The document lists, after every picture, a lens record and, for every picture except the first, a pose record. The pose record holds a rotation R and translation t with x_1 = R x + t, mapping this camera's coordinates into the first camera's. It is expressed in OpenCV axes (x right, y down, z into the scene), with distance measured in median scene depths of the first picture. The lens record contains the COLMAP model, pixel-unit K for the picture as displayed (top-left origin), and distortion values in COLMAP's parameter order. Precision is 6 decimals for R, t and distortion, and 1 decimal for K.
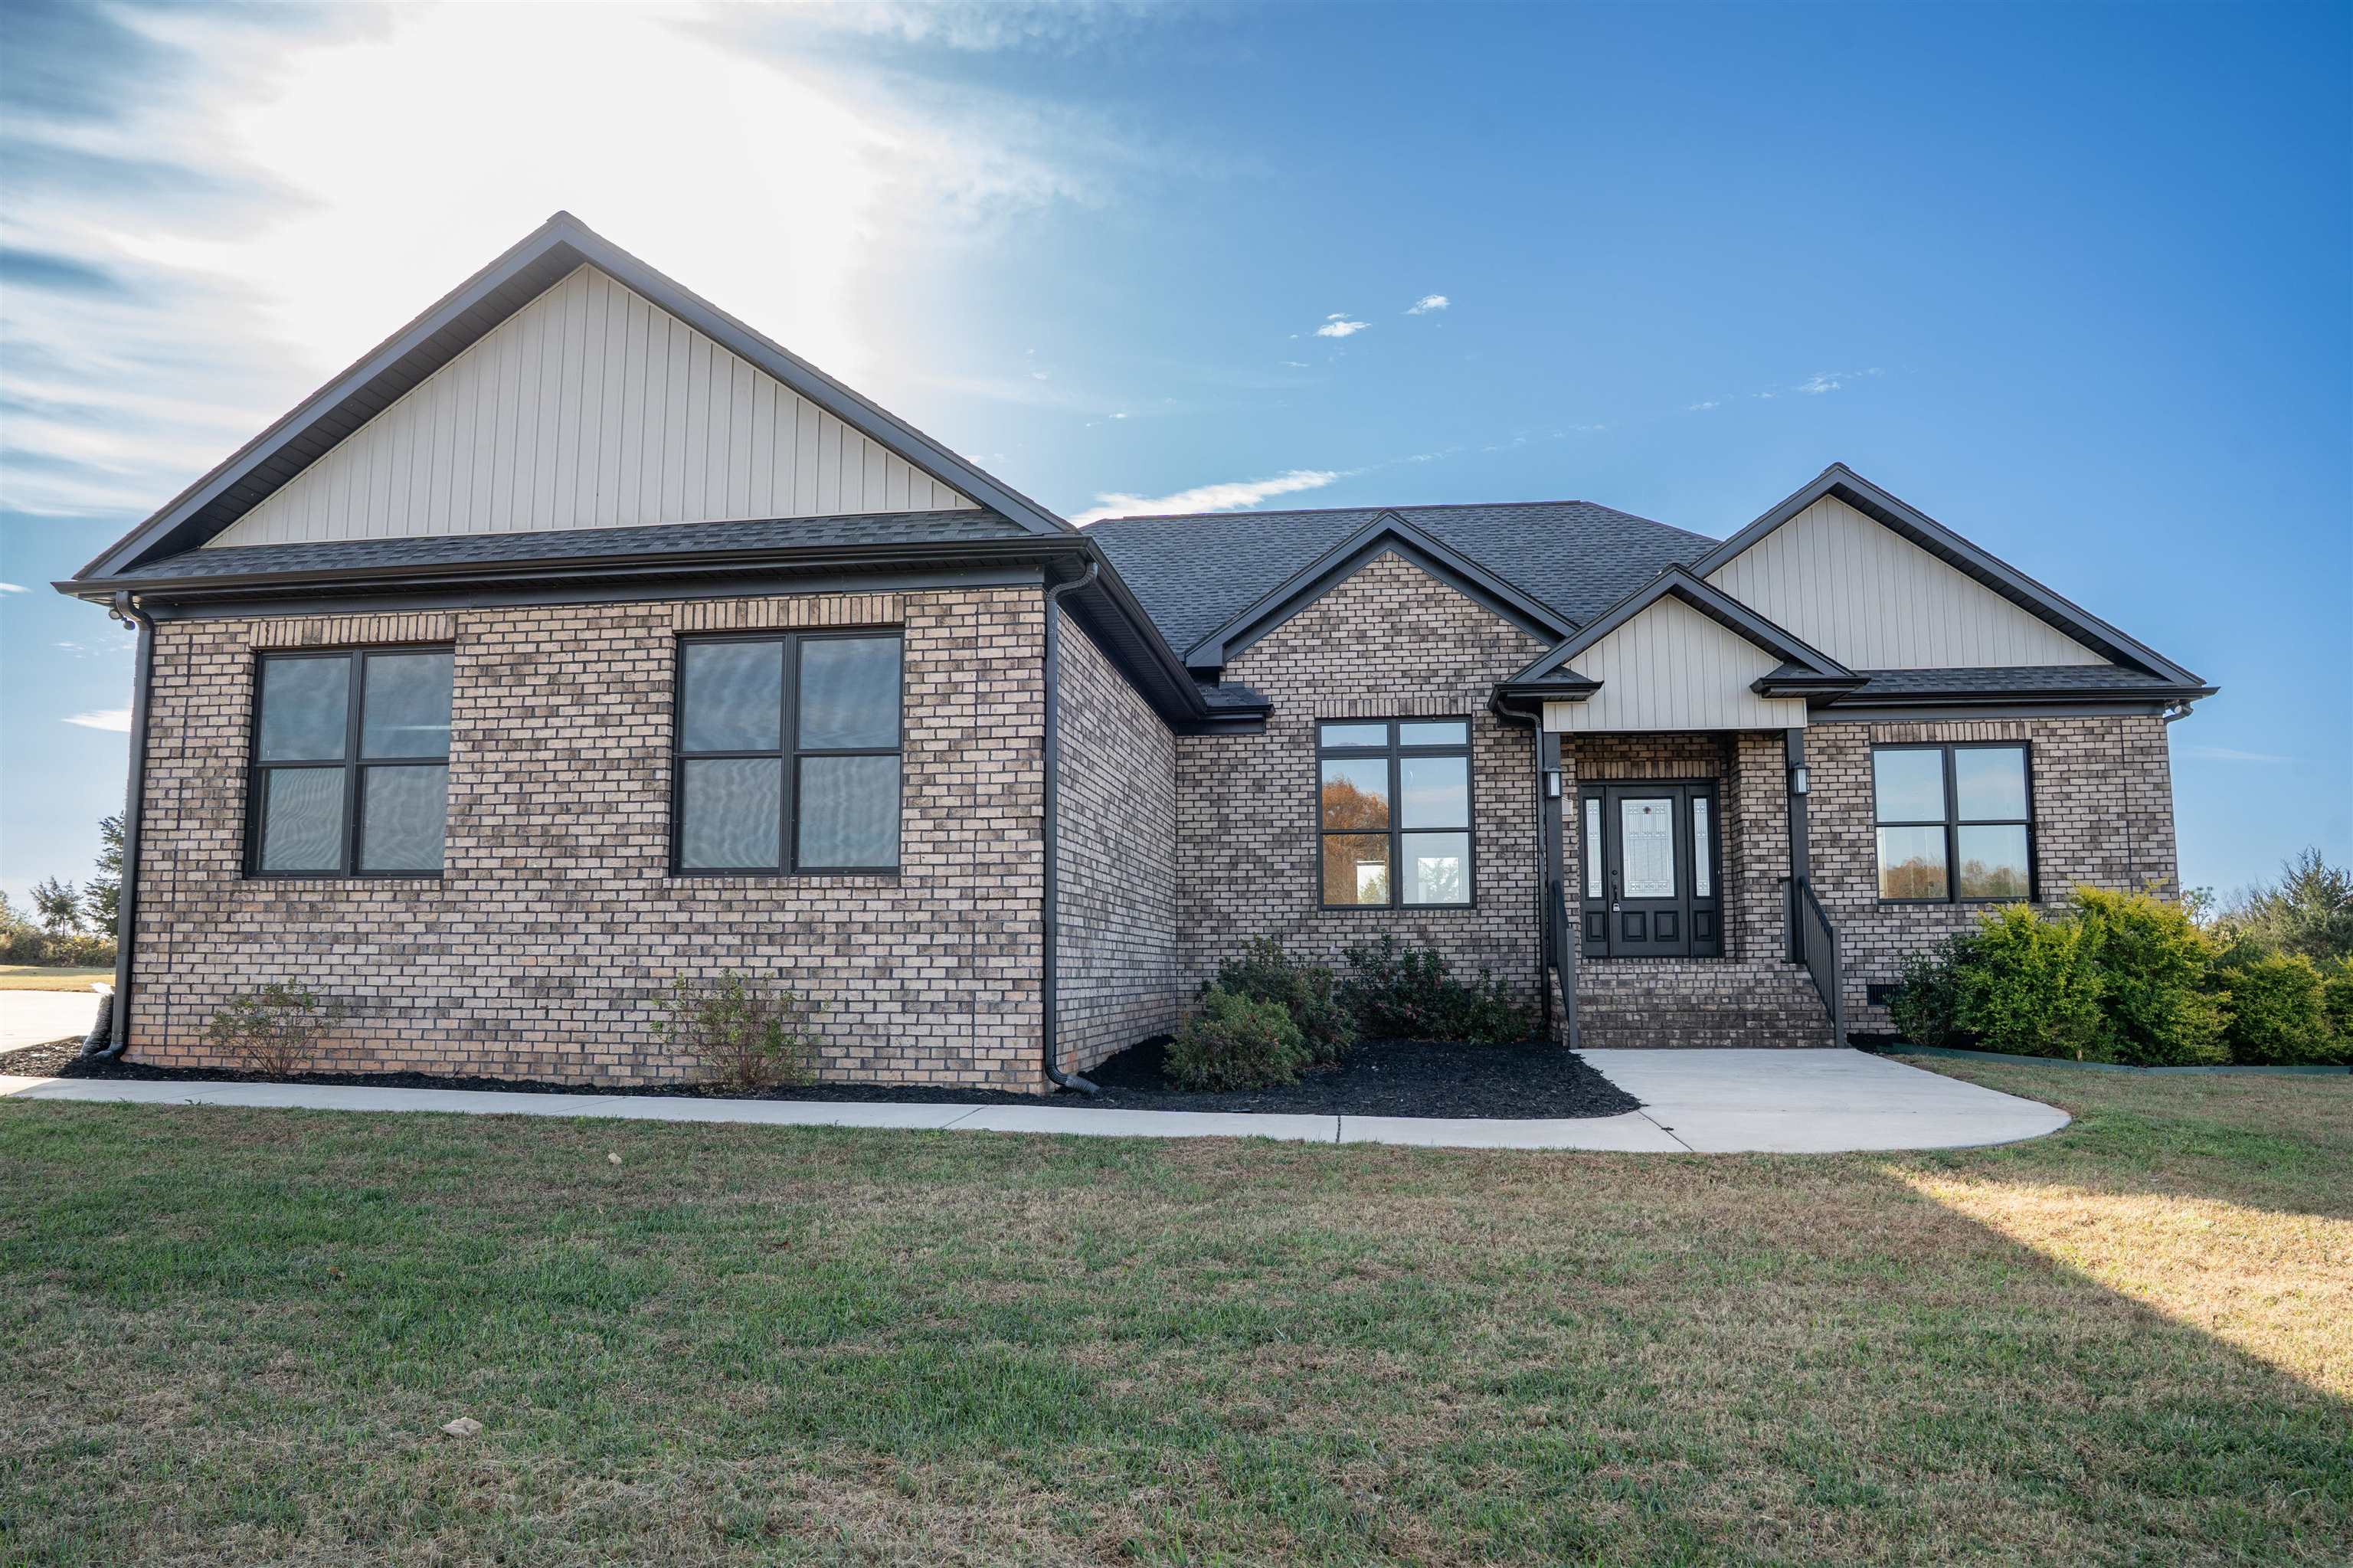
lens RADIAL K [[1600.9, 0, 1186.2], [0, 1600.9, 763.5], [0, 0, 1]] dist [-0.120895, 0.083479]
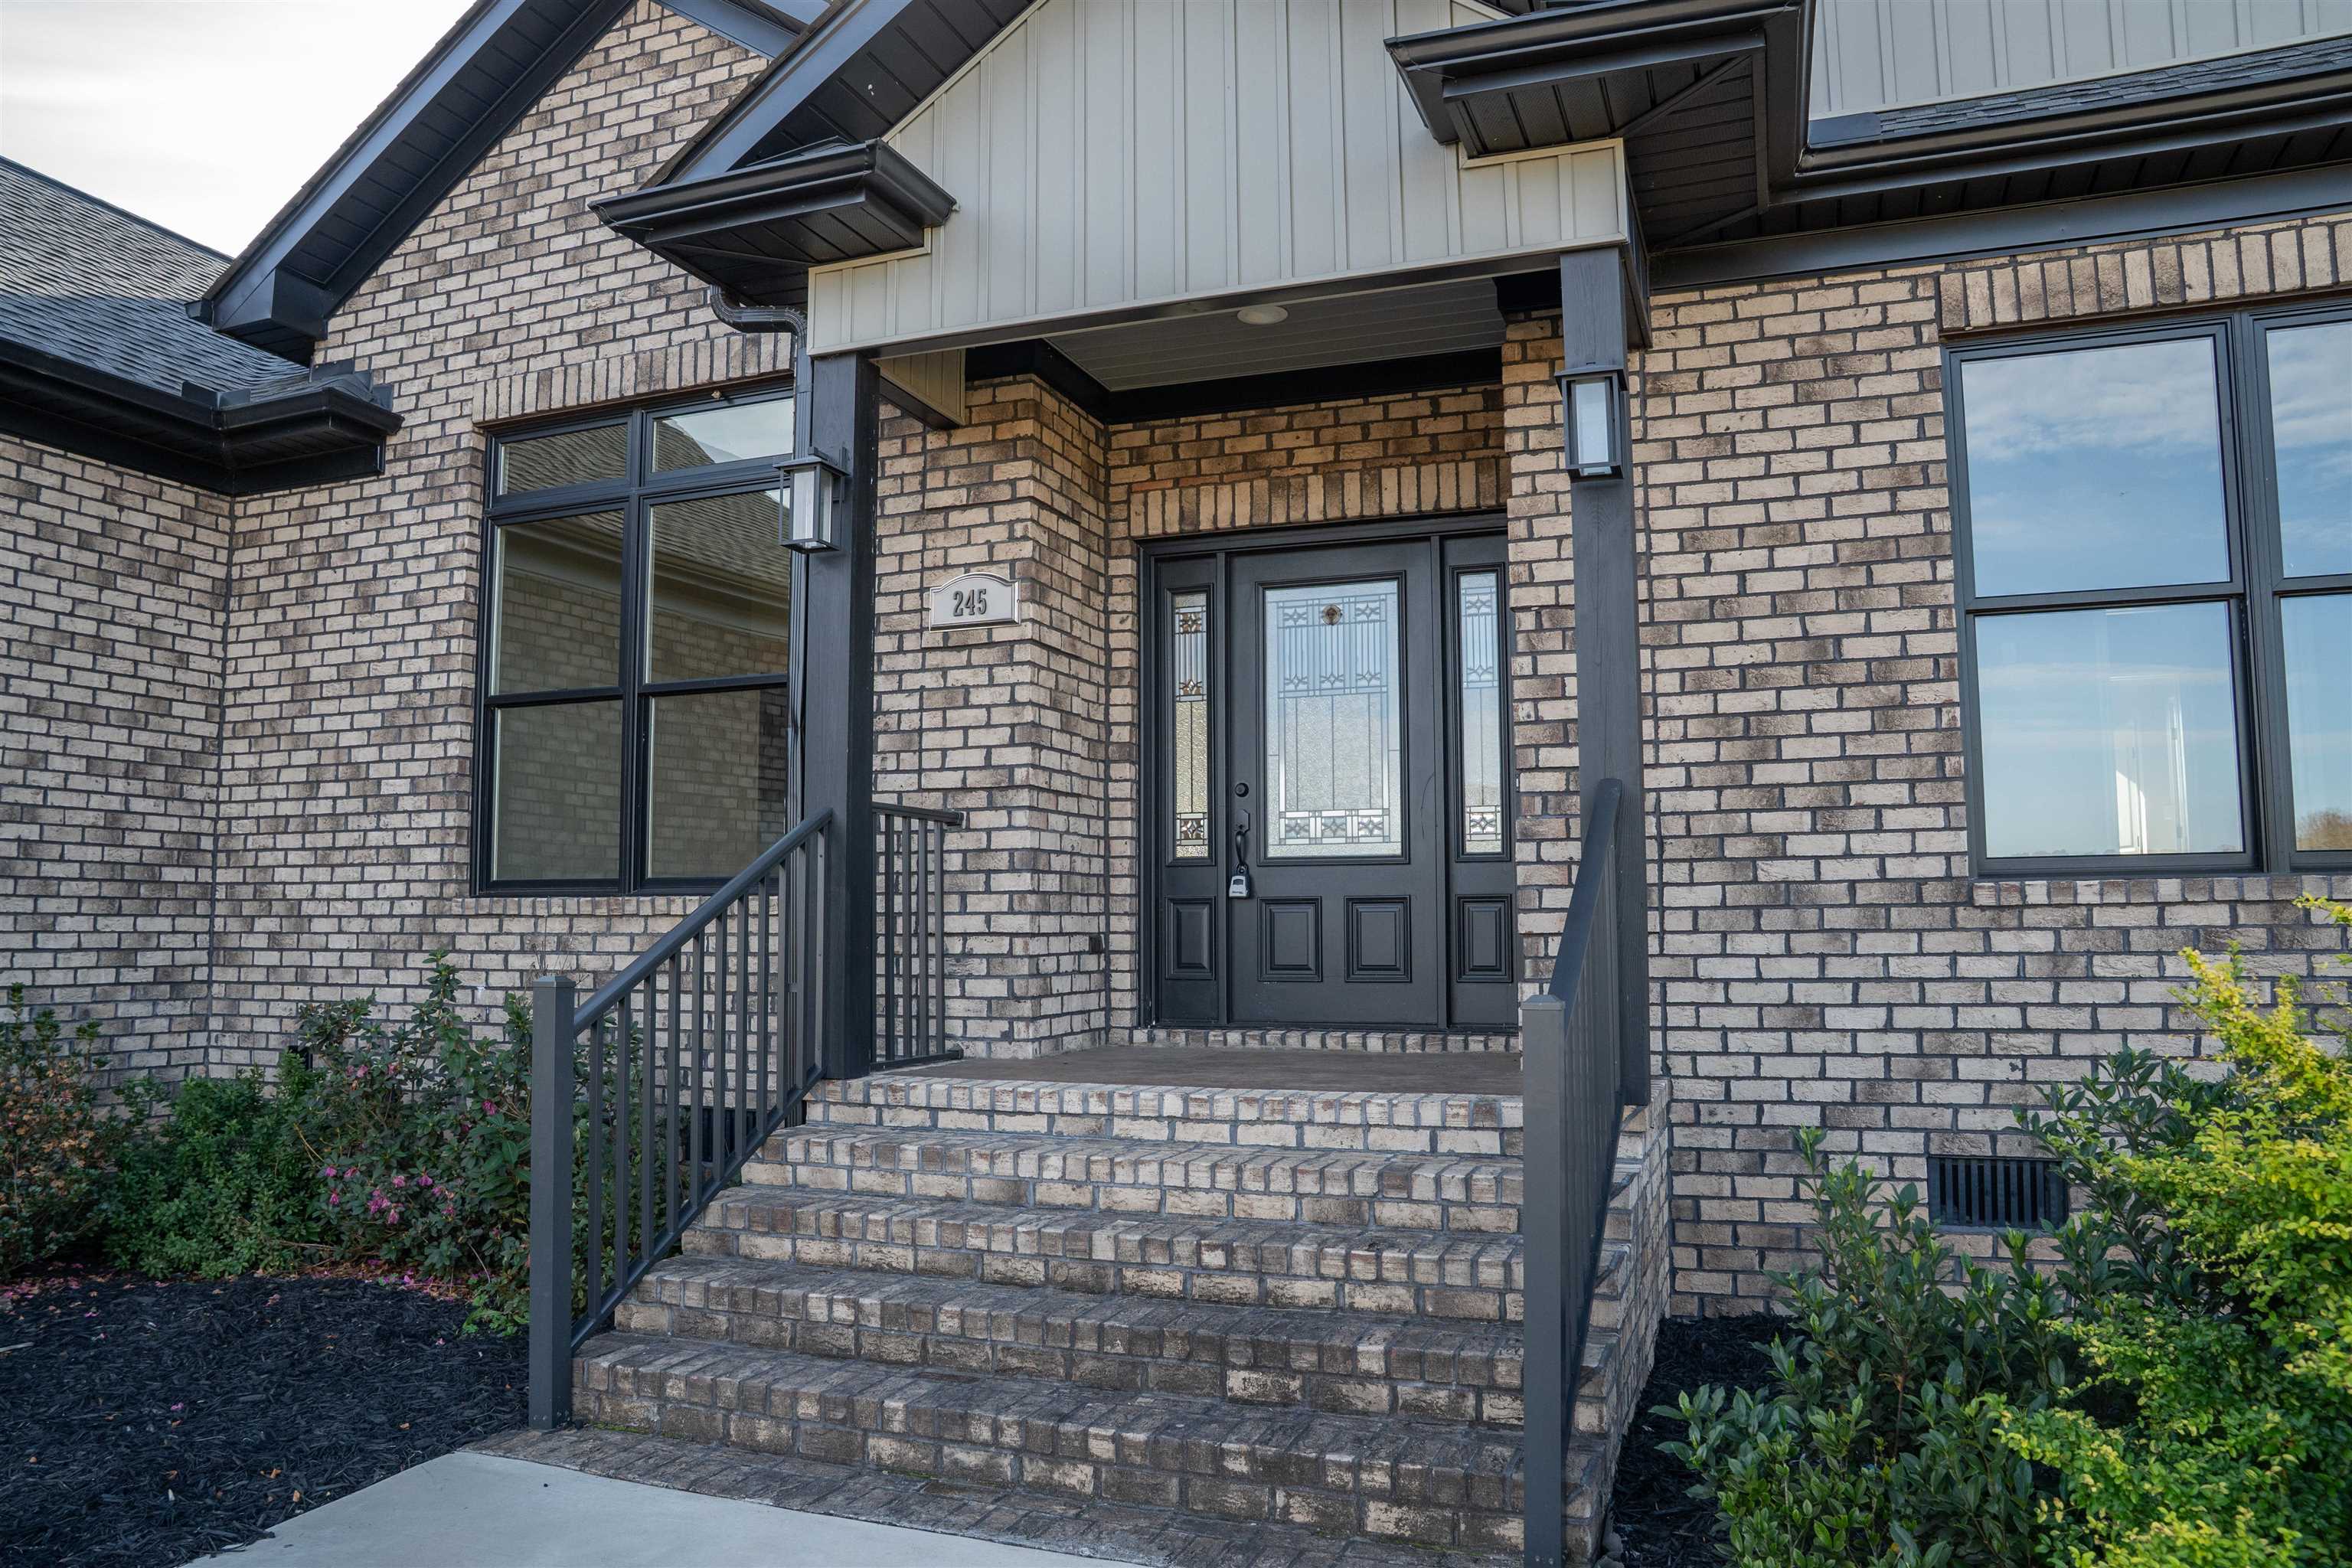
lens RADIAL K [[1600.2, 0, 1185.7], [0, 1600.2, 763.5], [0, 0, 1]] dist [-0.120895, 0.083479]
pose [[0.972664, -0.024931, -0.230877, 0.350332], [0.031320, 0.999220, 0.024045, 0.054804], [0.230097, -0.030619, 0.972686, 0.656095]]
